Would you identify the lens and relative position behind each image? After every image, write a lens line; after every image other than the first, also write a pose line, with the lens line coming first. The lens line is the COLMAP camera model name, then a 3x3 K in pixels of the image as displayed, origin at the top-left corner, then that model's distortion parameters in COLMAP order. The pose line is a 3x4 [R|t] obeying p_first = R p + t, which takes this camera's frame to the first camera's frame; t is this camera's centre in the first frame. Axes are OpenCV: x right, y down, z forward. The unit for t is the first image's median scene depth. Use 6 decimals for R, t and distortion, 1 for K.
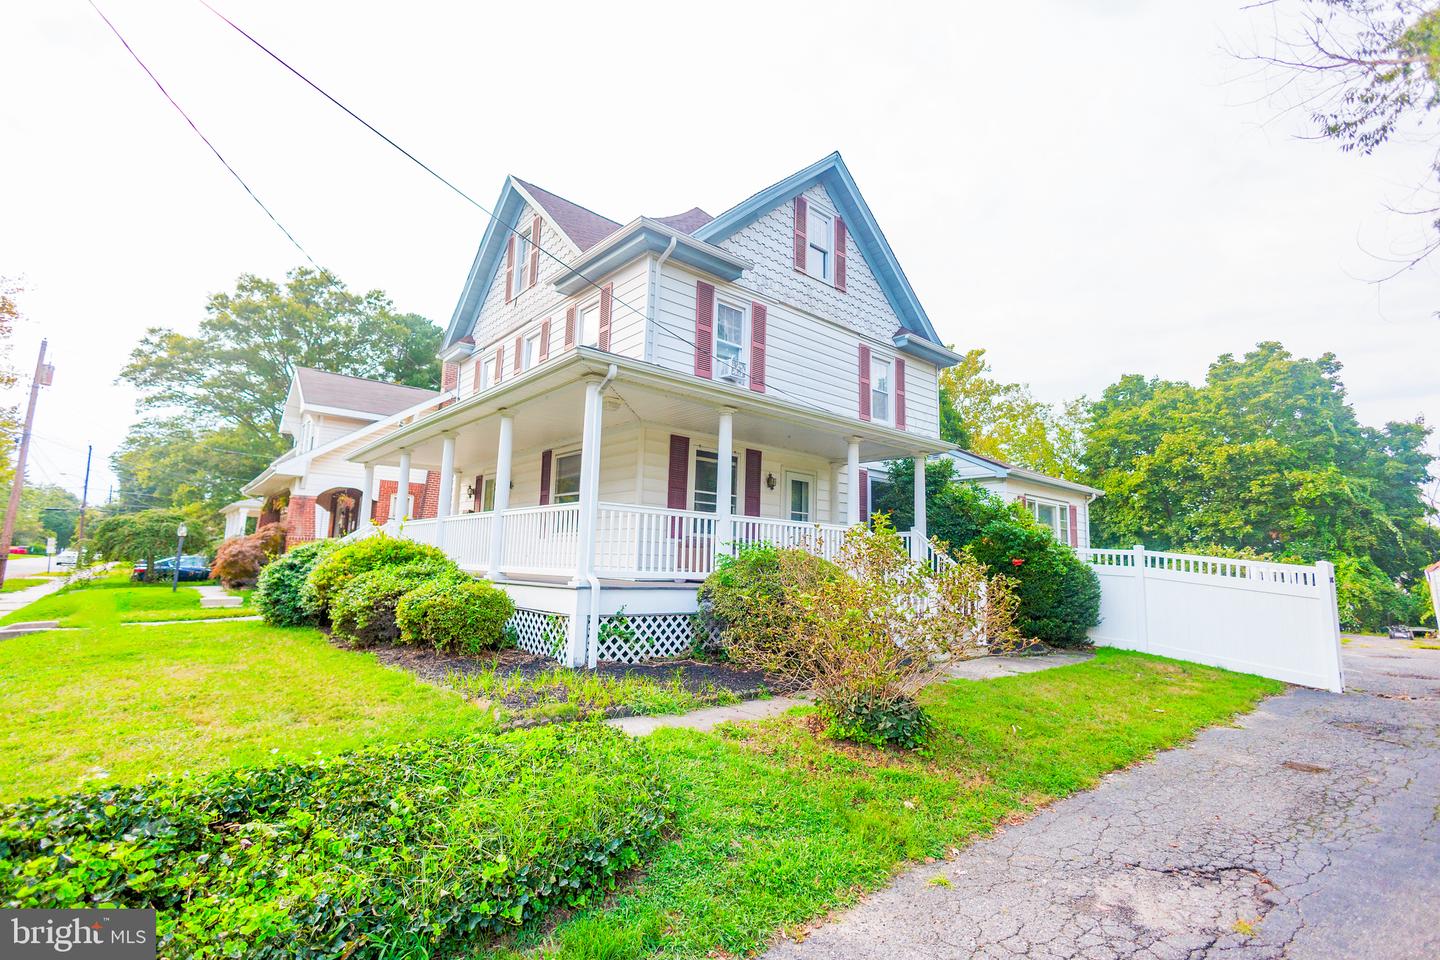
lens RADIAL K [[658.8, 0, 720.8], [0, 658.8, 479.7], [0, 0, 1]] dist [0.002957, 0.000194]
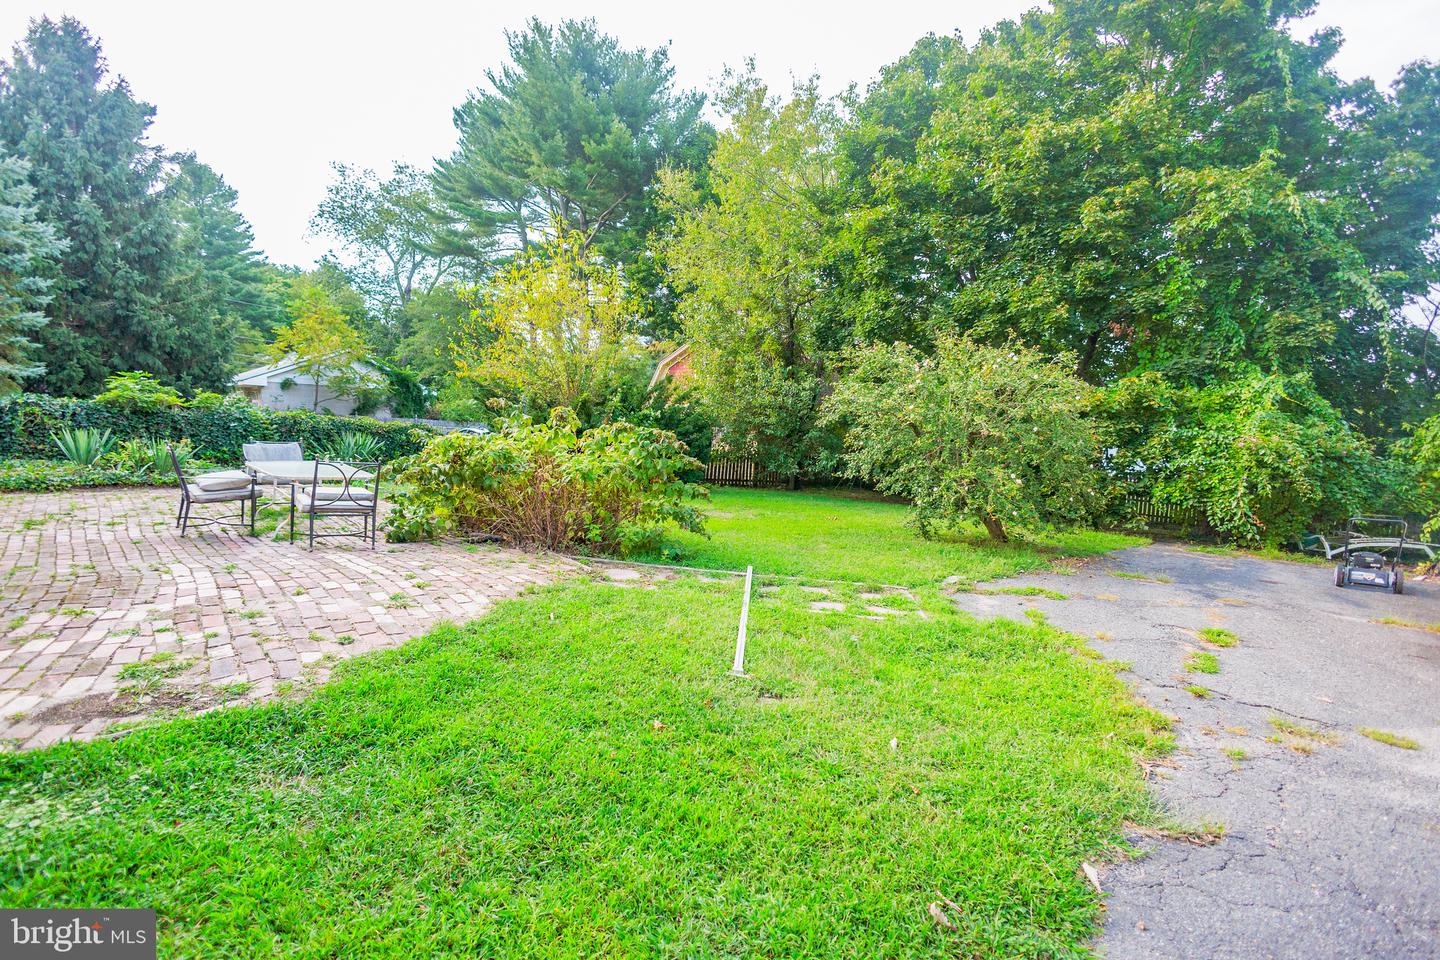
lens RADIAL K [[658.8, 0, 720.0], [0, 658.8, 479.0], [0, 0, 1]] dist [0.002957, 0.000194]
pose [[0.997023, 0.004815, 0.076950, 0.547559], [-0.020480, 0.978732, 0.204118, 0.100185], [-0.074331, -0.205086, 0.975917, 0.575485]]
